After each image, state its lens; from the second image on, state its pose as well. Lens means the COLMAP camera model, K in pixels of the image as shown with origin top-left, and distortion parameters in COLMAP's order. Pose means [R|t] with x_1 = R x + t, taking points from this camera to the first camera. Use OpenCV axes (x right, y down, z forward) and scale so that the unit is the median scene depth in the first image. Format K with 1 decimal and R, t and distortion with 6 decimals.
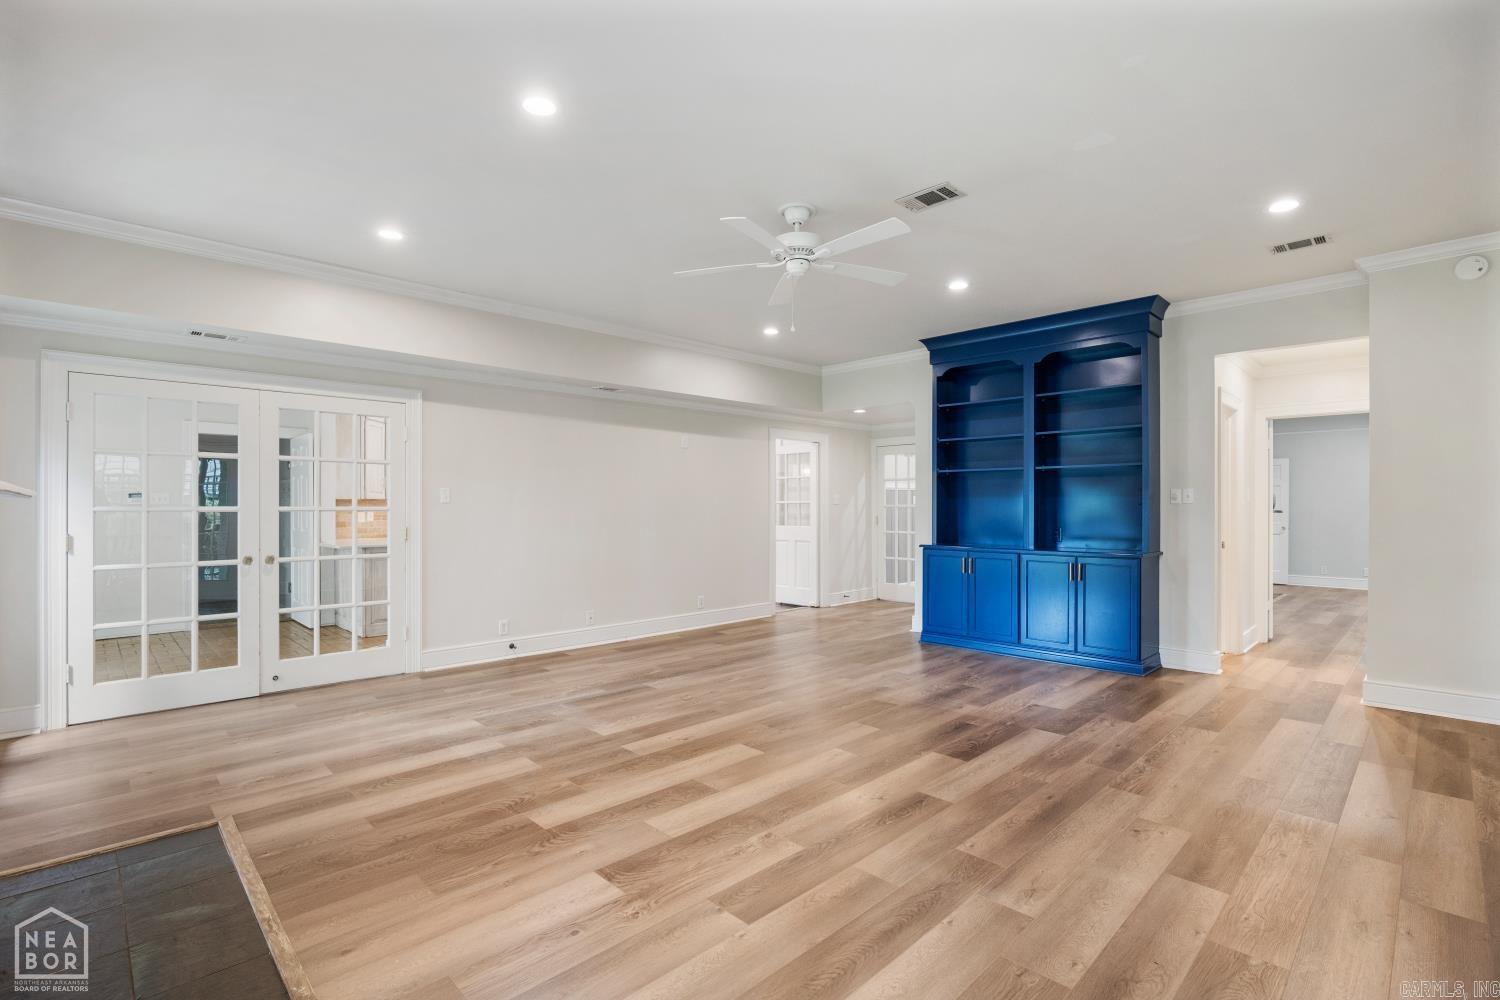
lens RADIAL K [[699.5, 0, 749.1], [0, 699.5, 491.8], [0, 0, 1]] dist [-0.021015, 0.001116]
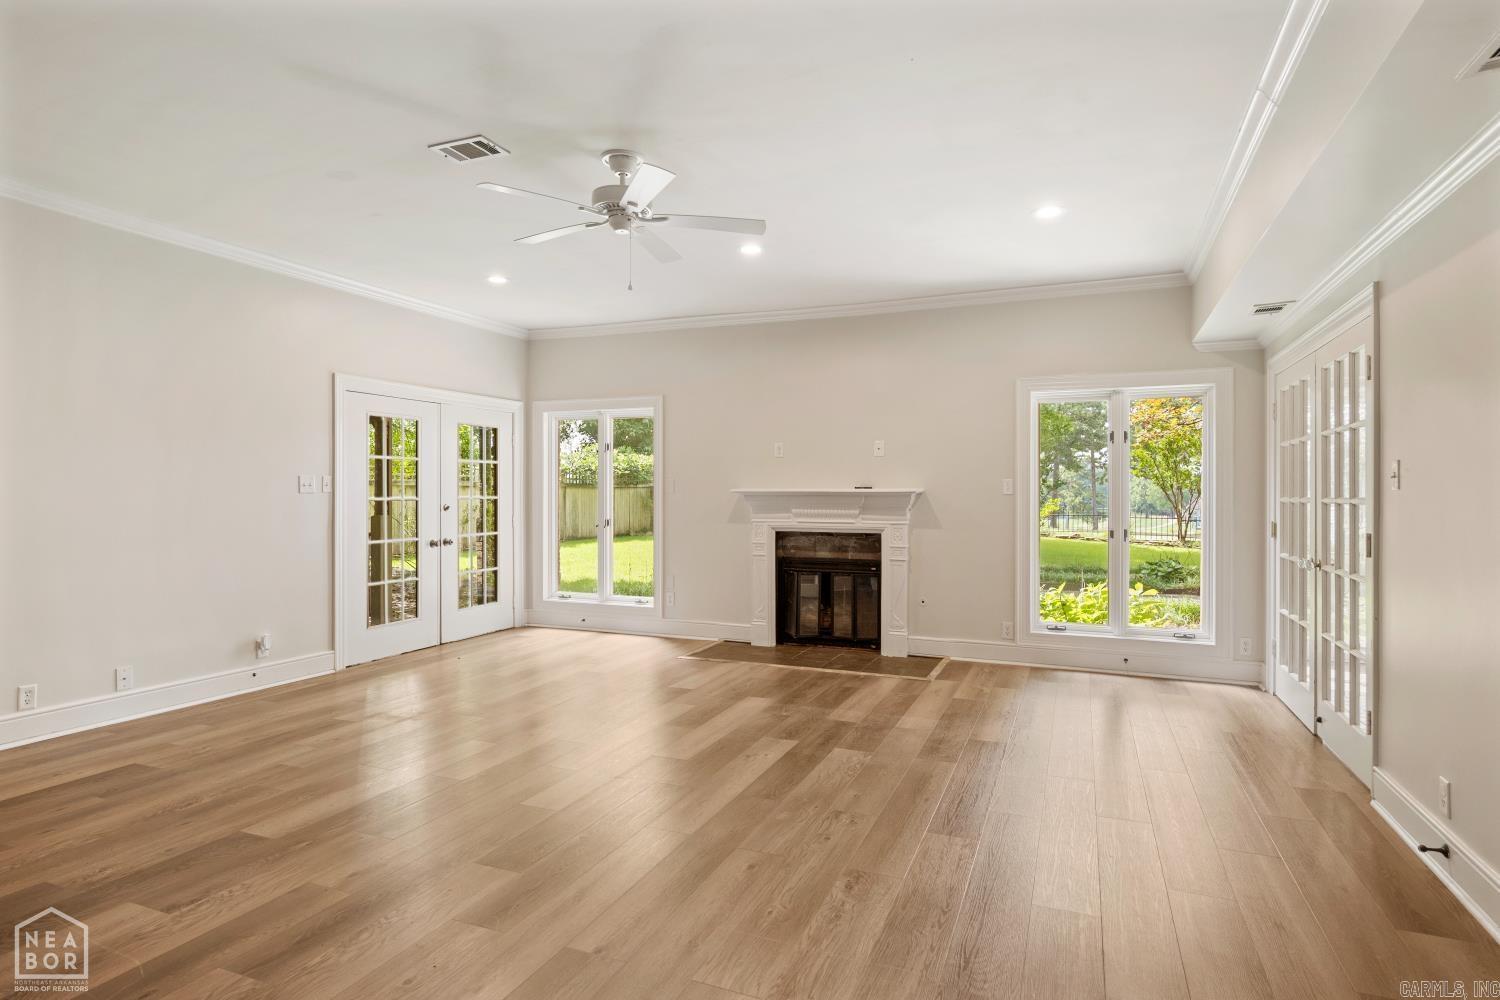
lens RADIAL K [[787.7, 0, 751.3], [0, 787.7, 513.2], [0, 0, 1]] dist [0.001172, 0.000411]
pose [[-0.920110, 0.004781, -0.391631, 0.327559], [0.005676, 0.999983, -0.001130, 0.048785], [0.391619, -0.003263, -0.920122, 2.116209]]
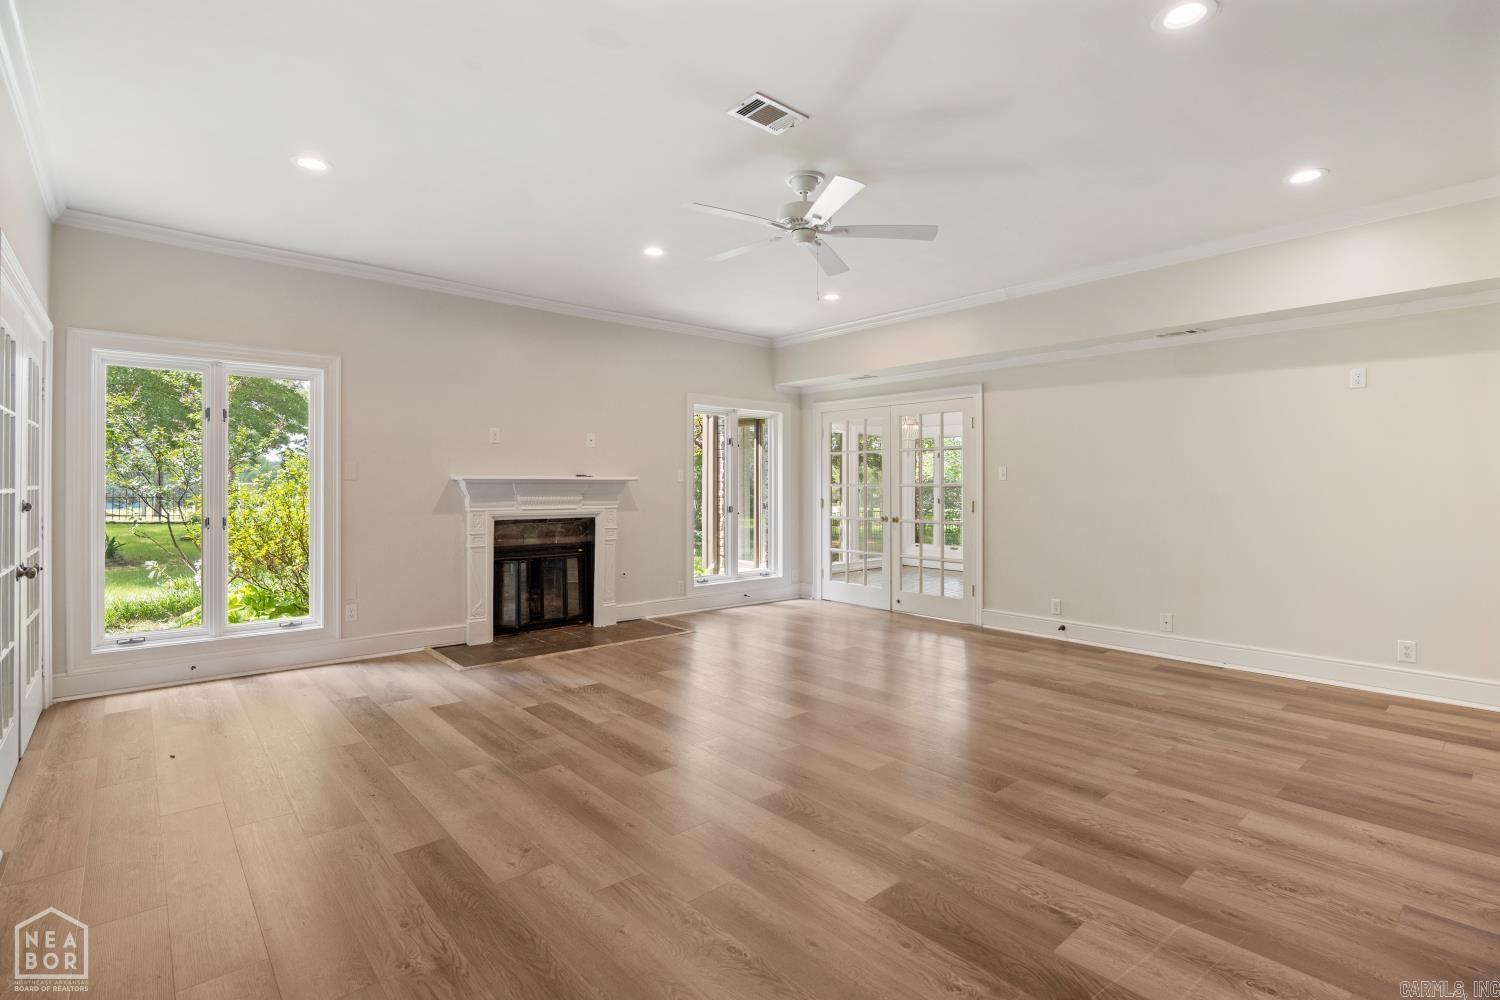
lens RADIAL K [[706.0, 0, 740.1], [0, 706.0, 499.2], [0, 0, 1]] dist [-0.021565, 0.000540]
pose [[-0.067957, 0.019392, -0.997500, 1.115582], [0.022093, 0.999595, 0.017928, 0.024930], [0.997444, -0.020819, -0.068358, 1.050419]]
